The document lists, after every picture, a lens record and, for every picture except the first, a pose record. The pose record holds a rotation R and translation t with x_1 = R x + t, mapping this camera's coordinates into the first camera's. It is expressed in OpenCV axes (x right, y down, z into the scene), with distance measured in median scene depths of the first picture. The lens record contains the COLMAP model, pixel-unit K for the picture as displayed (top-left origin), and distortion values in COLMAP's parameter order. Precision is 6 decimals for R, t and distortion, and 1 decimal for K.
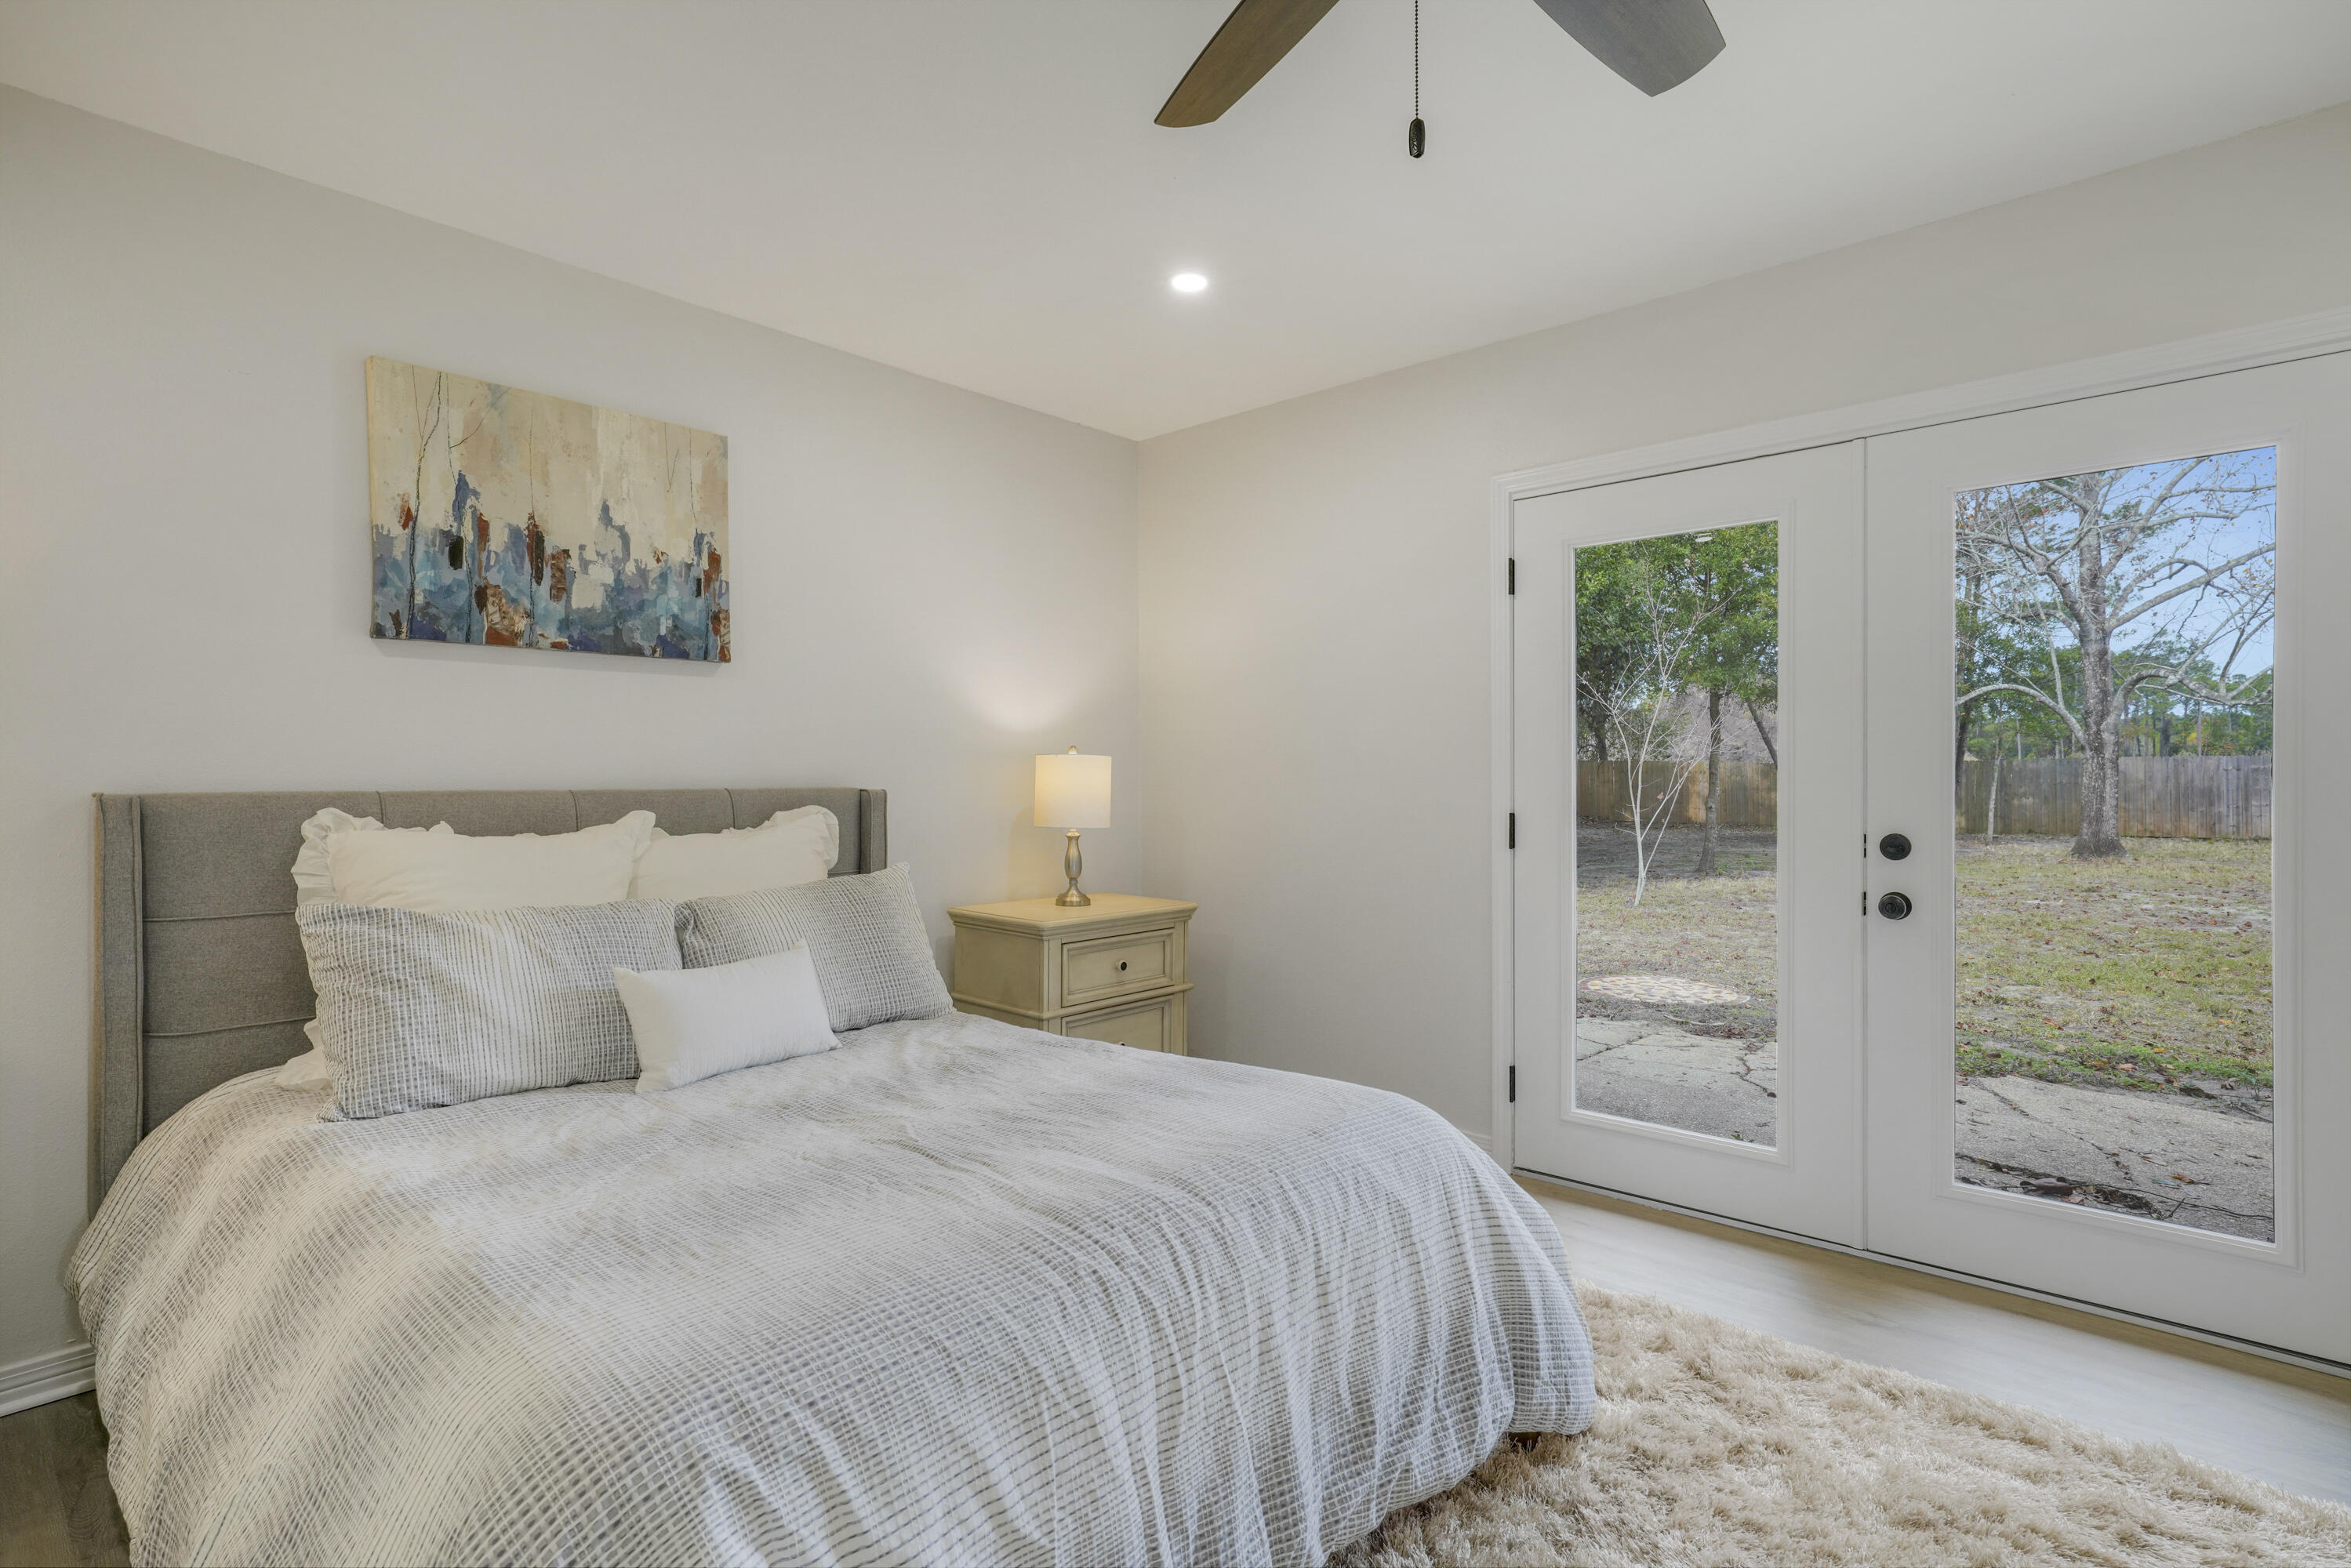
lens RADIAL K [[1159.2, 0, 1160.4], [0, 1159.2, 783.0], [0, 0, 1]] dist [0.011303, -0.000153]
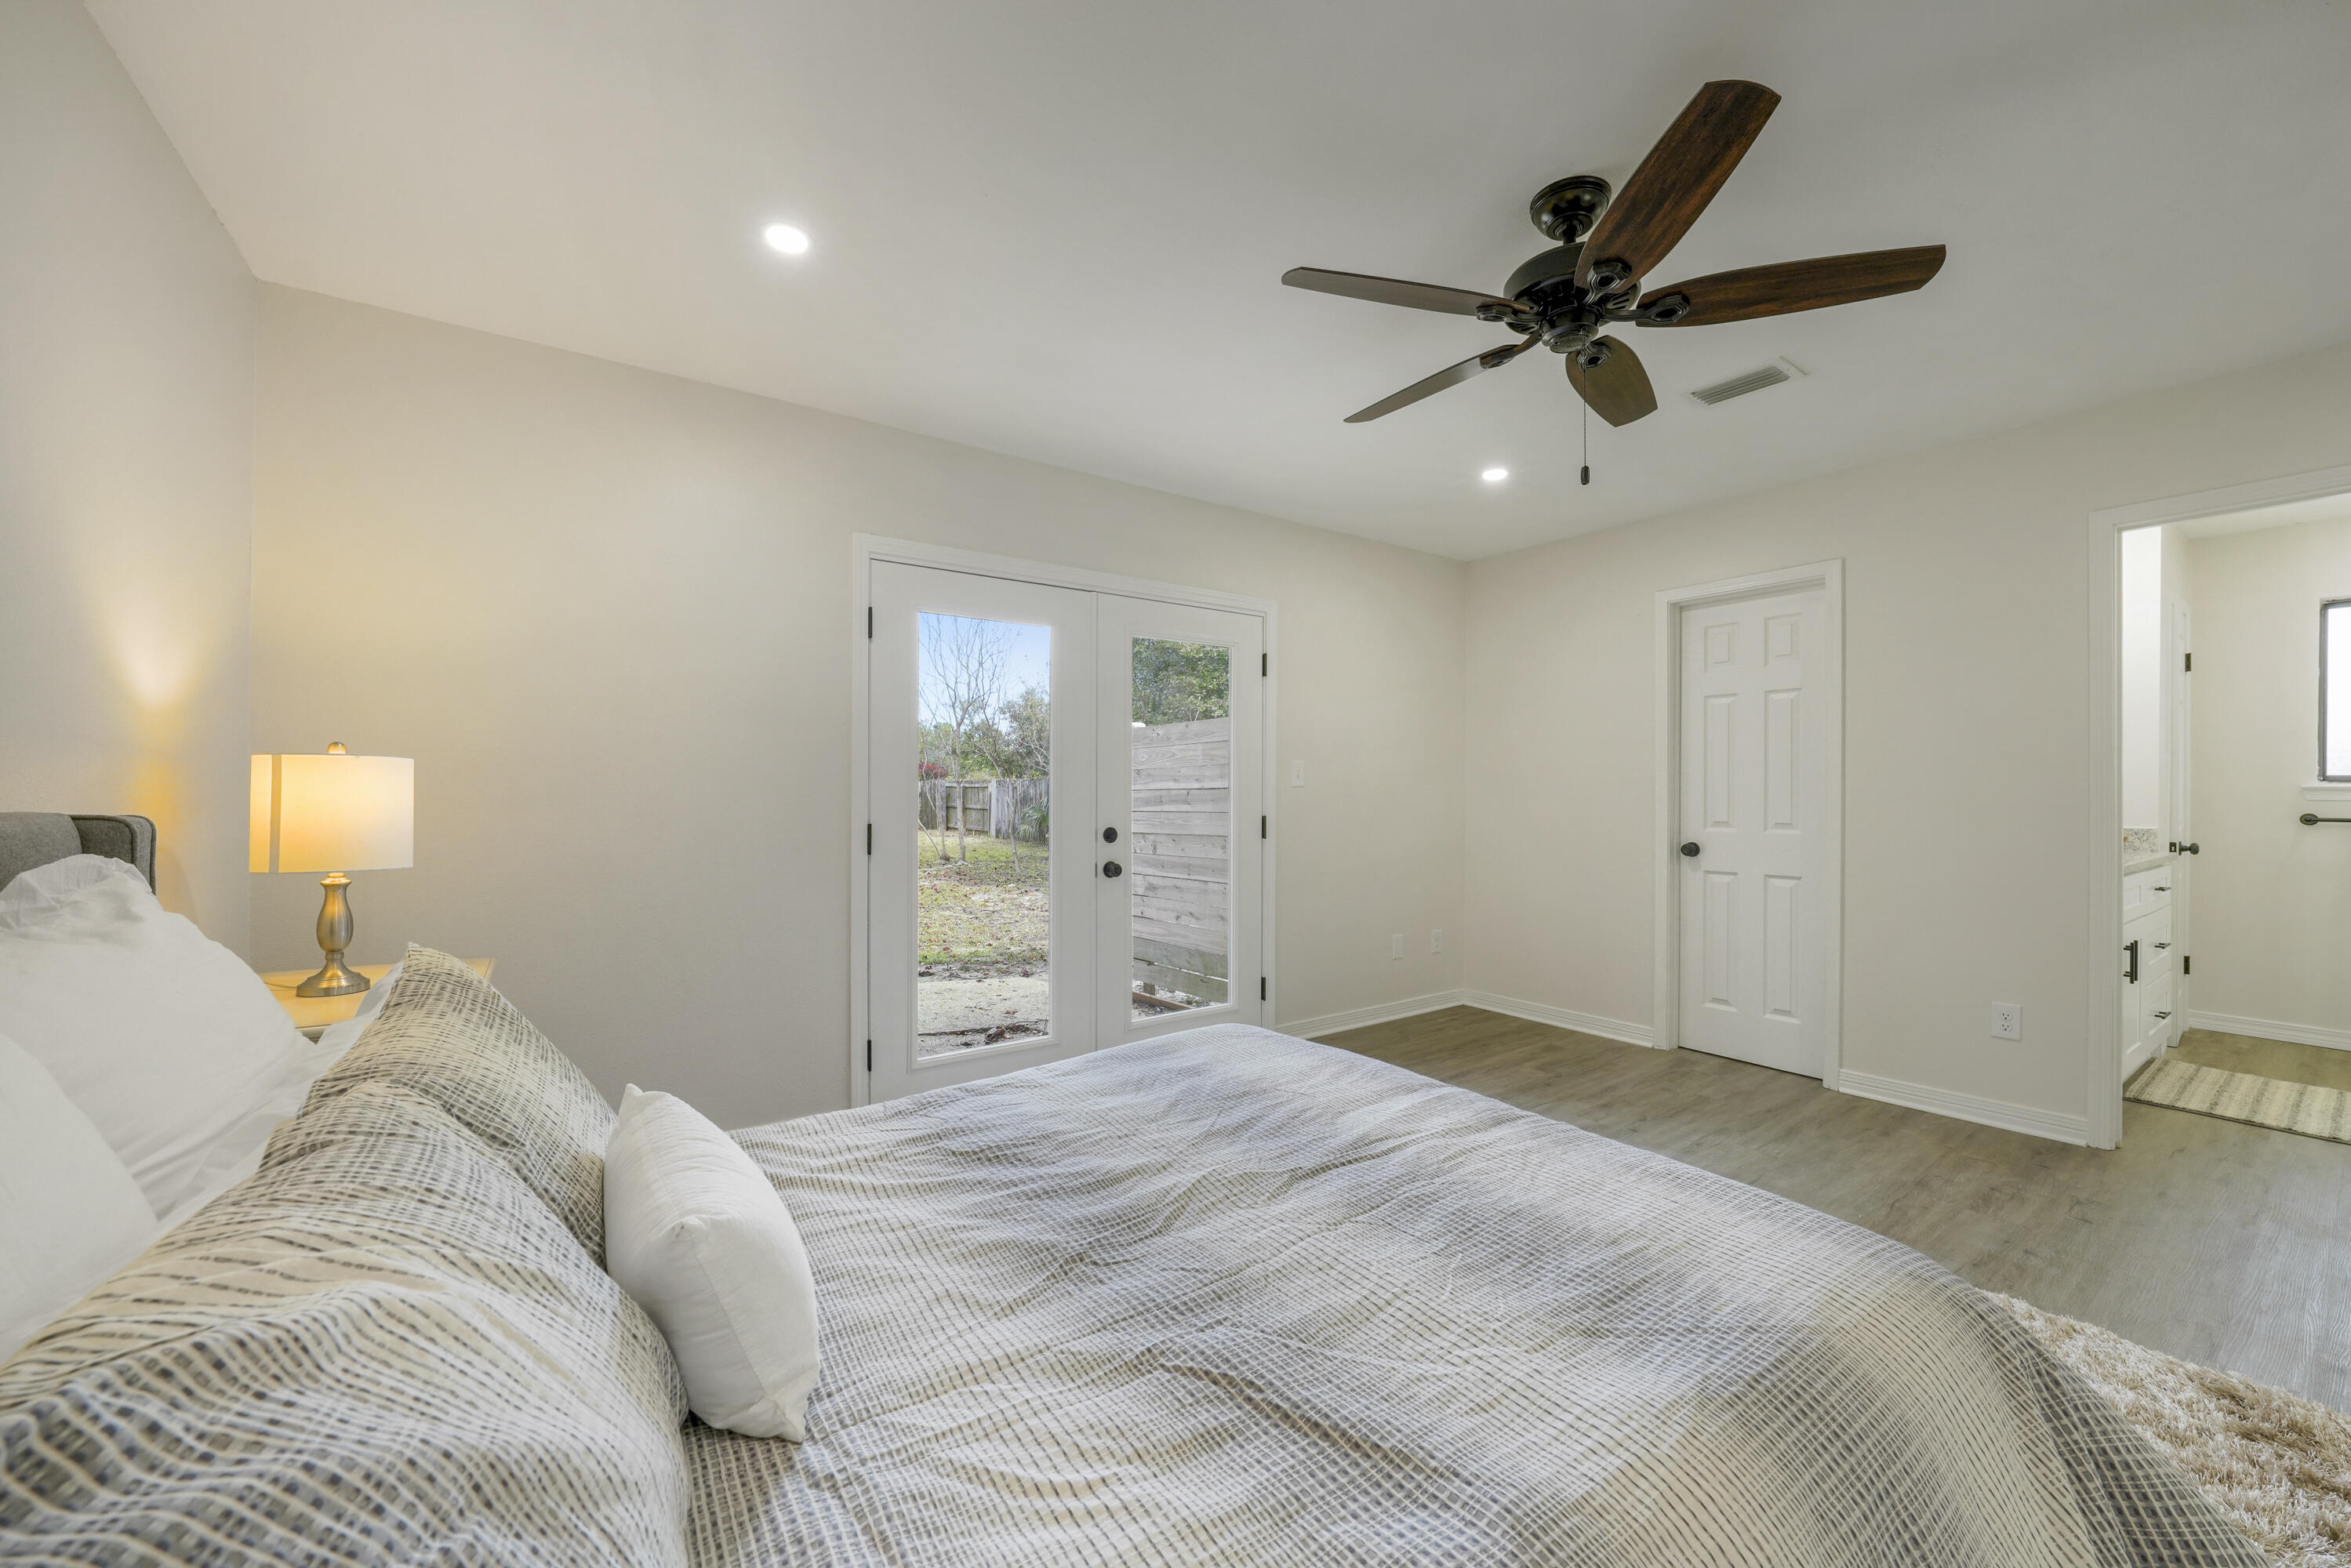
lens RADIAL K [[912.5, 0, 1181.0], [0, 912.5, 790.8], [0, 0, 1]] dist [-0.011035, 0.000083]
pose [[0.192970, 0.005268, 0.981191, -0.660594], [-0.000471, 0.999986, -0.005276, -0.002574], [-0.981205, 0.000556, 0.192970, 0.639554]]
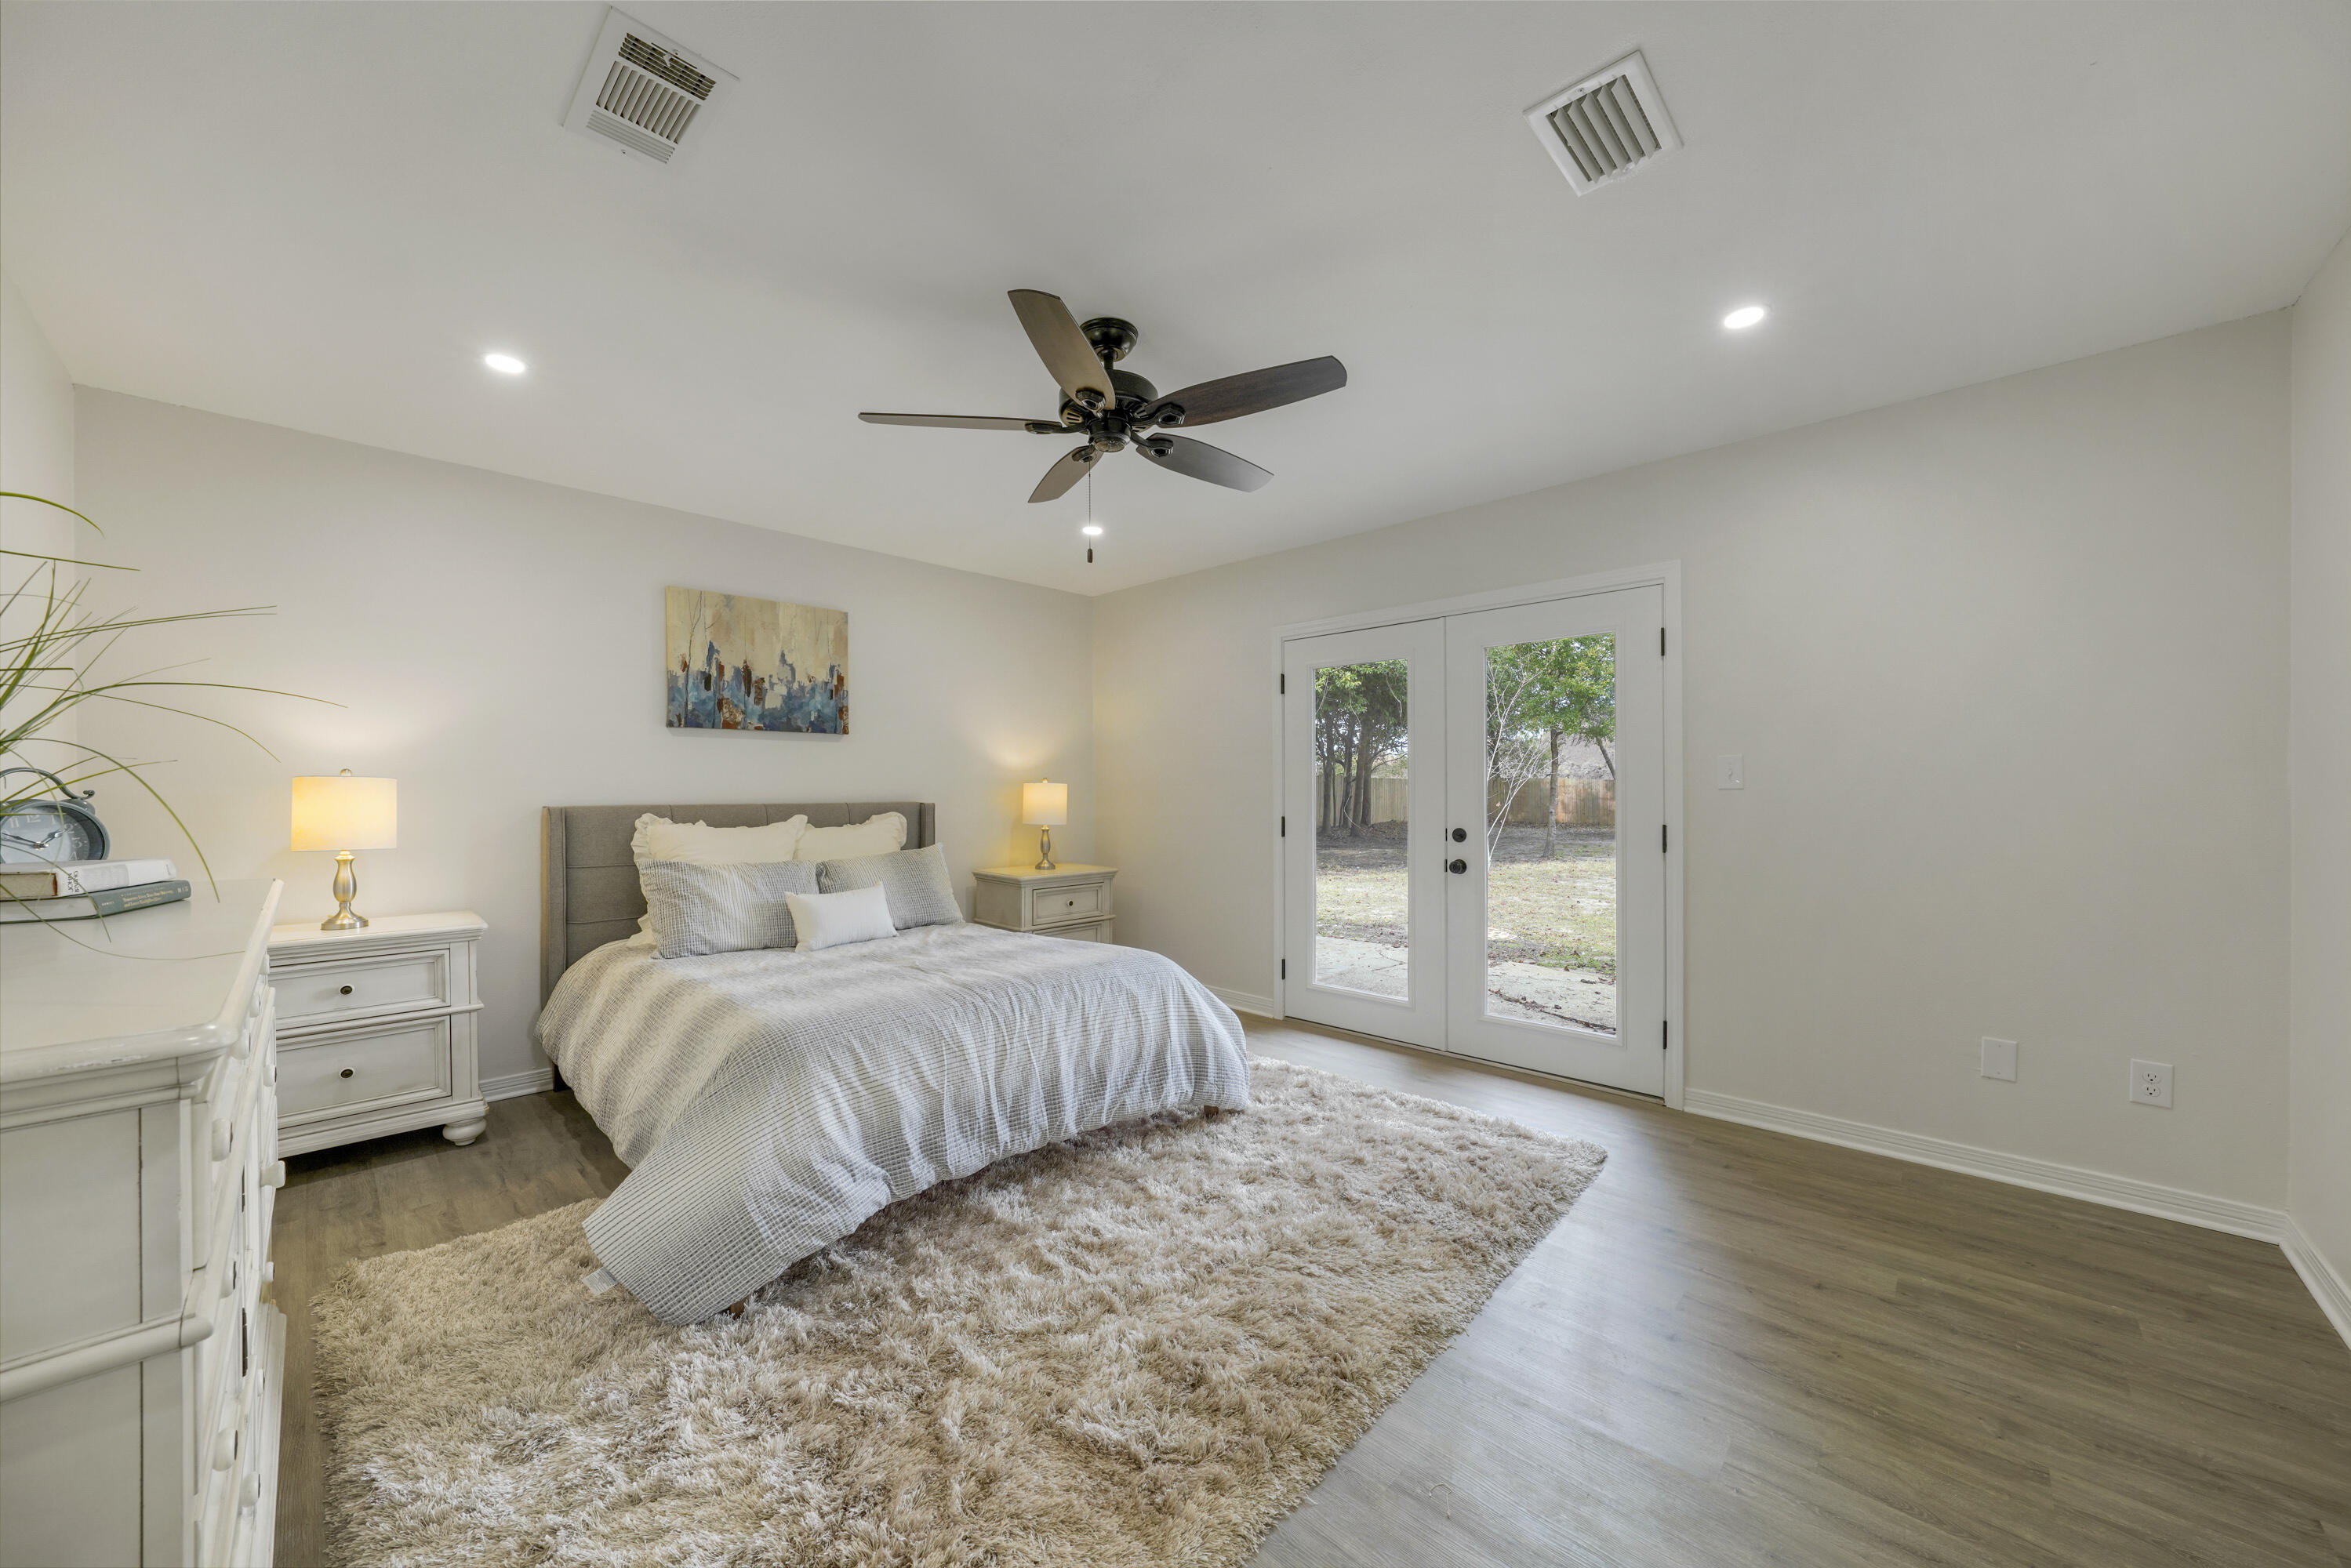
lens RADIAL K [[868.1, 0, 1159.4], [0, 868.1, 784.3], [0, 0, 1]] dist [-0.006763, 0.000188]
pose [[0.999247, -0.000176, -0.038802, 0.206846], [-0.000203, 0.999952, -0.009768, -0.012910], [0.038802, 0.009768, 0.999199, -0.418346]]
